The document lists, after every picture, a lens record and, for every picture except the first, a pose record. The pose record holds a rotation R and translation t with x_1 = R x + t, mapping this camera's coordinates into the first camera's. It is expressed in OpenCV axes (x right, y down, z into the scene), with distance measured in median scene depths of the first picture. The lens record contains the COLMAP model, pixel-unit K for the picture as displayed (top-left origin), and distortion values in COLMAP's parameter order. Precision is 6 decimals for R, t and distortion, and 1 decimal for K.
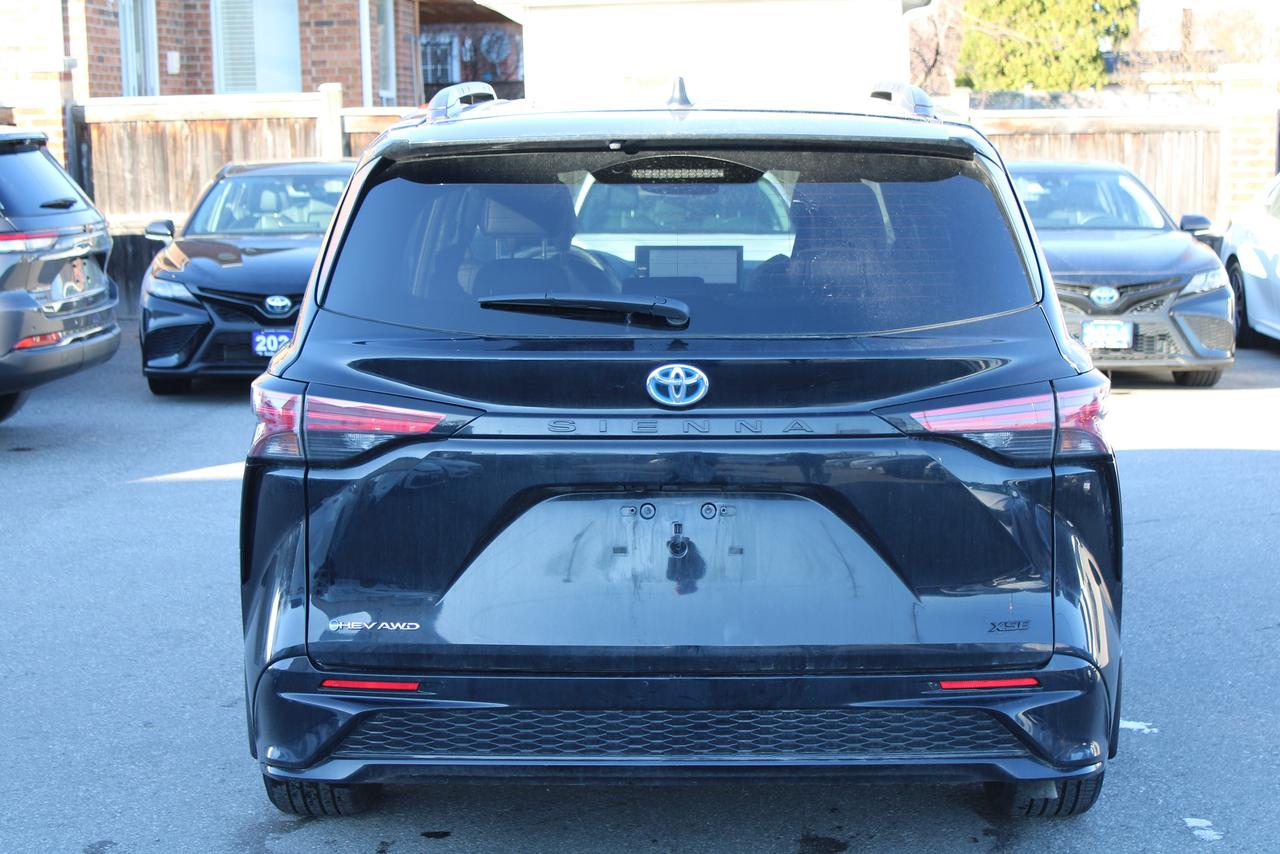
lens RADIAL K [[2503.3, 0, 640.0], [0, 2503.3, 427.0], [0, 0, 1]] dist [0.094115, -0.075934]
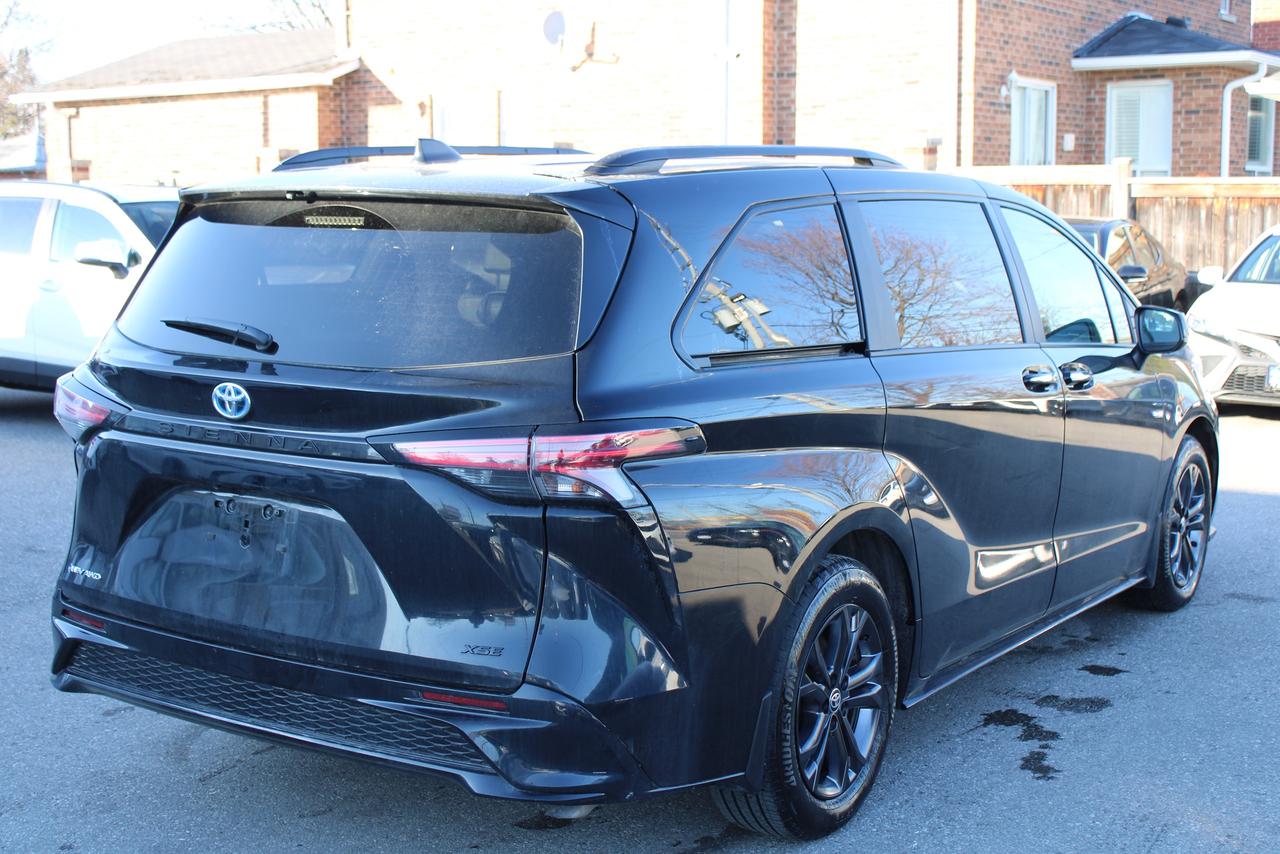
lens RADIAL K [[1818.9, 0, 640.0], [0, 1818.9, 427.0], [0, 0, 1]] dist [-0.094542, 0.145050]
pose [[0.839588, 0.087077, -0.536199, 0.170241], [-0.081508, 0.996088, 0.034135, -0.013263], [0.537073, 0.015045, 0.843401, 0.106303]]
